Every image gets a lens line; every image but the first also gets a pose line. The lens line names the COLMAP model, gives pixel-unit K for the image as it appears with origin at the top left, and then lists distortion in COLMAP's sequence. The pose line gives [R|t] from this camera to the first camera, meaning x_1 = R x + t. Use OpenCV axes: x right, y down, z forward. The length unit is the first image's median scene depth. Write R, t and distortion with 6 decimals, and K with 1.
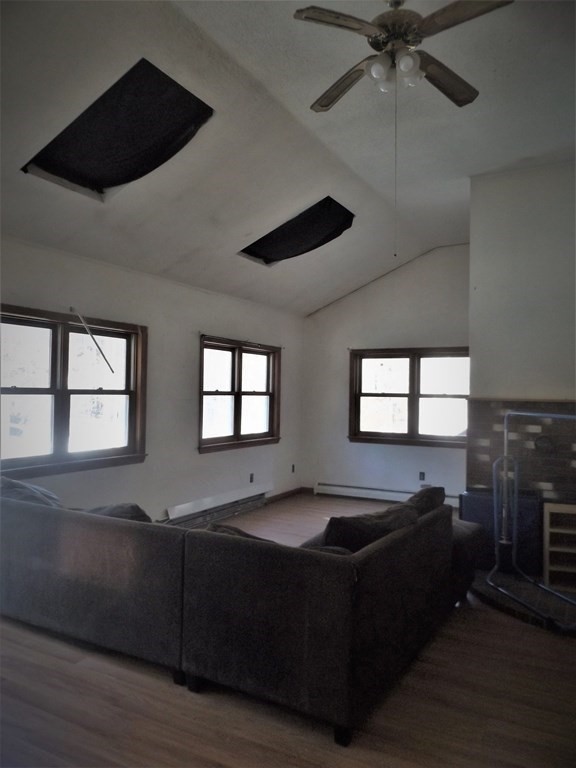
lens RADIAL K [[572.5, 0, 288.0], [0, 572.5, 384.0], [0, 0, 1]] dist [-0.003112, 0.000883]
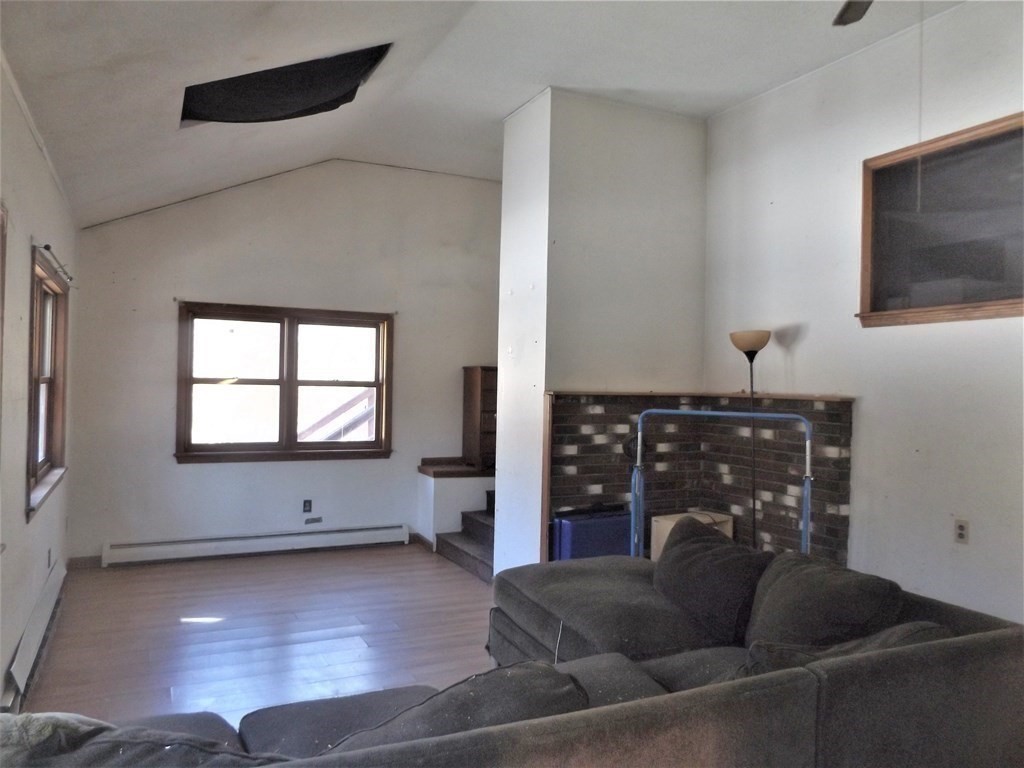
lens RADIAL K [[763.4, 0, 512.0], [0, 763.4, 384.0], [0, 0, 1]] dist [-0.003112, 0.000883]
pose [[0.575420, 0.000799, 0.817858, -0.337583], [-0.027410, 0.999457, 0.018308, -0.000801], [-0.817398, -0.032953, 0.575129, 0.308244]]
